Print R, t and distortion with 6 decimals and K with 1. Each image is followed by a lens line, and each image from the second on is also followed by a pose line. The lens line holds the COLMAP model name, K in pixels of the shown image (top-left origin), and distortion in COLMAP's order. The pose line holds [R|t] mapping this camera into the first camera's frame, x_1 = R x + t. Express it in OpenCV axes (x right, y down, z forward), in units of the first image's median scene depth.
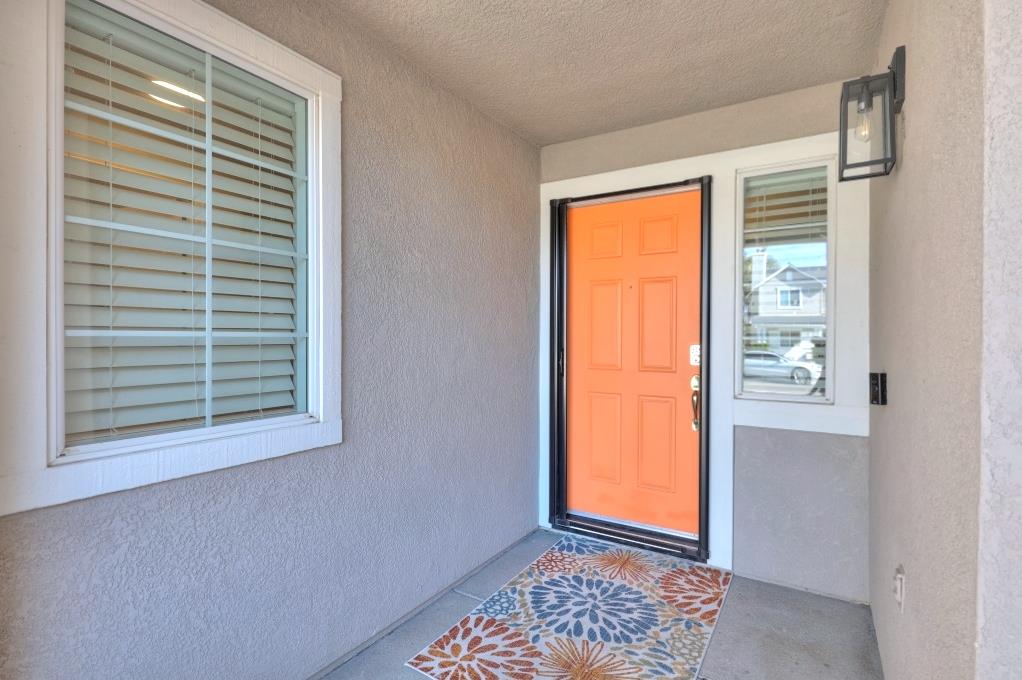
lens RADIAL K [[495.4, 0, 510.2], [0, 495.4, 340.1], [0, 0, 1]] dist [-0.005838, -0.000301]
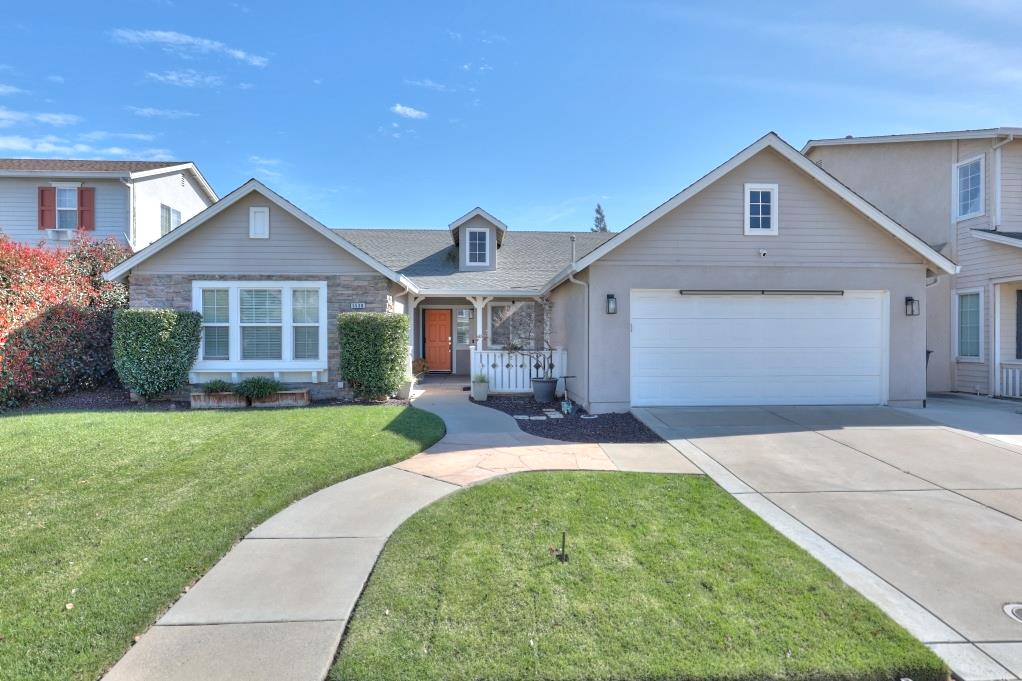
lens RADIAL K [[525.7, 0, 513.1], [0, 525.7, 340.4], [0, 0, 1]] dist [-0.004231, -0.000196]
pose [[0.815994, -0.006307, 0.578026, -2.601905], [0.010286, 0.999941, -0.003610, 0.082382], [-0.577969, 0.008891, 0.816010, -4.491977]]
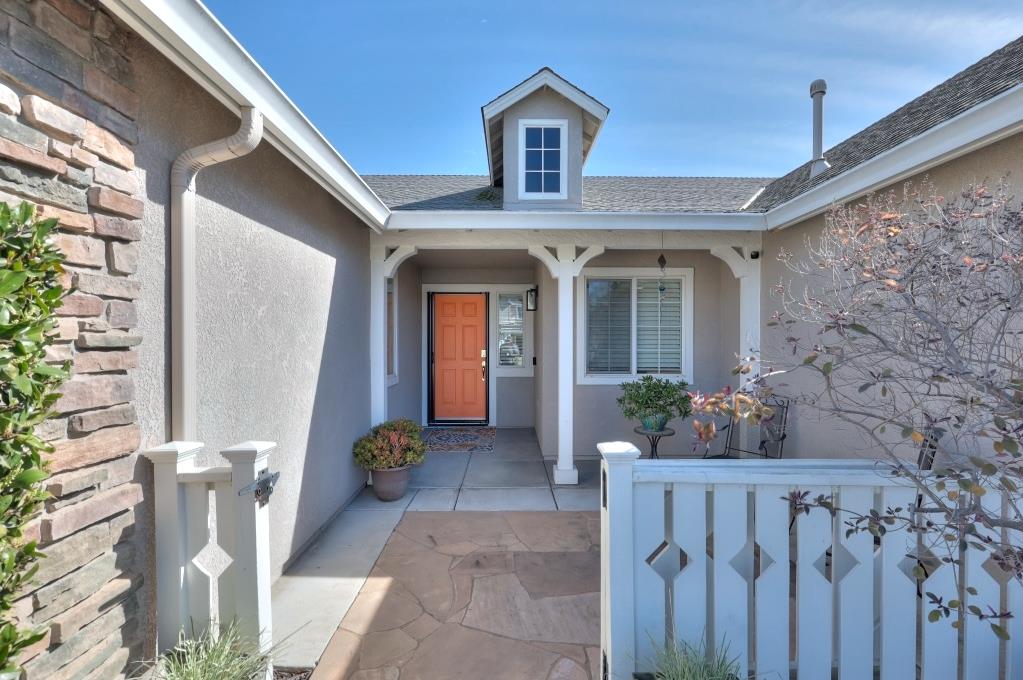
lens RADIAL K [[466.3, 0, 513.2], [0, 466.3, 343.2], [0, 0, 1]] dist [0.004849, 0.000332]
pose [[0.846554, -0.006260, 0.532267, -0.901856], [0.007162, 0.999974, 0.000370, -0.029202], [-0.532255, 0.003499, 0.846577, -1.346539]]
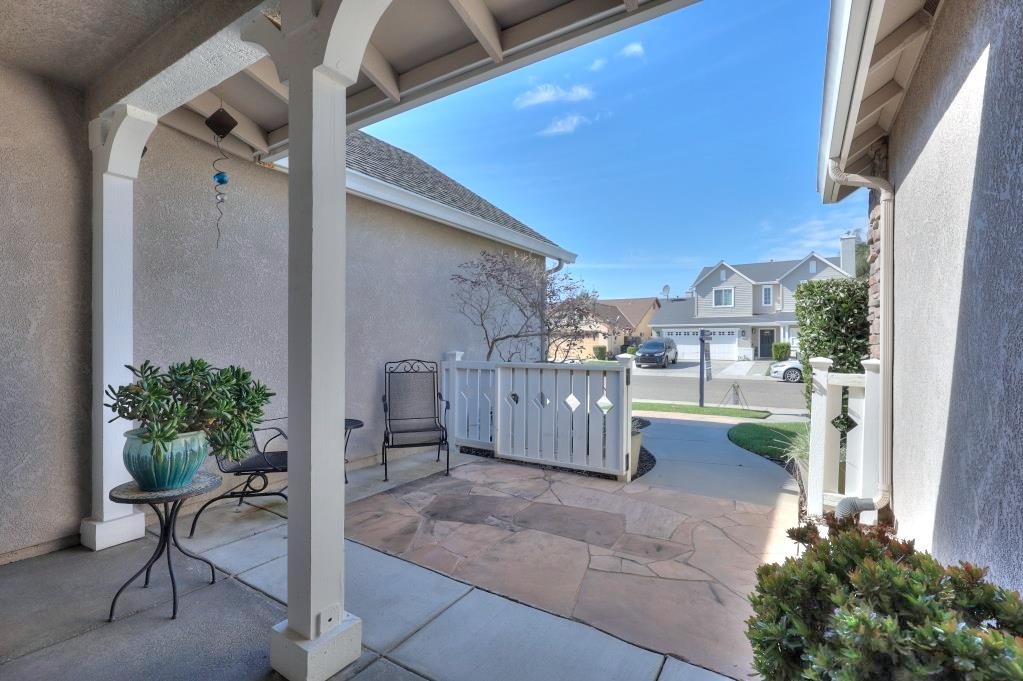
lens RADIAL K [[466.3, 0, 514.5], [0, 466.3, 339.4], [0, 0, 1]] dist [0.004849, 0.000332]
pose [[-0.999960, -0.007759, 0.004381, -0.093330], [-0.007735, 0.999956, 0.005325, 0.057628], [-0.004422, 0.005291, -0.999976, 0.593278]]
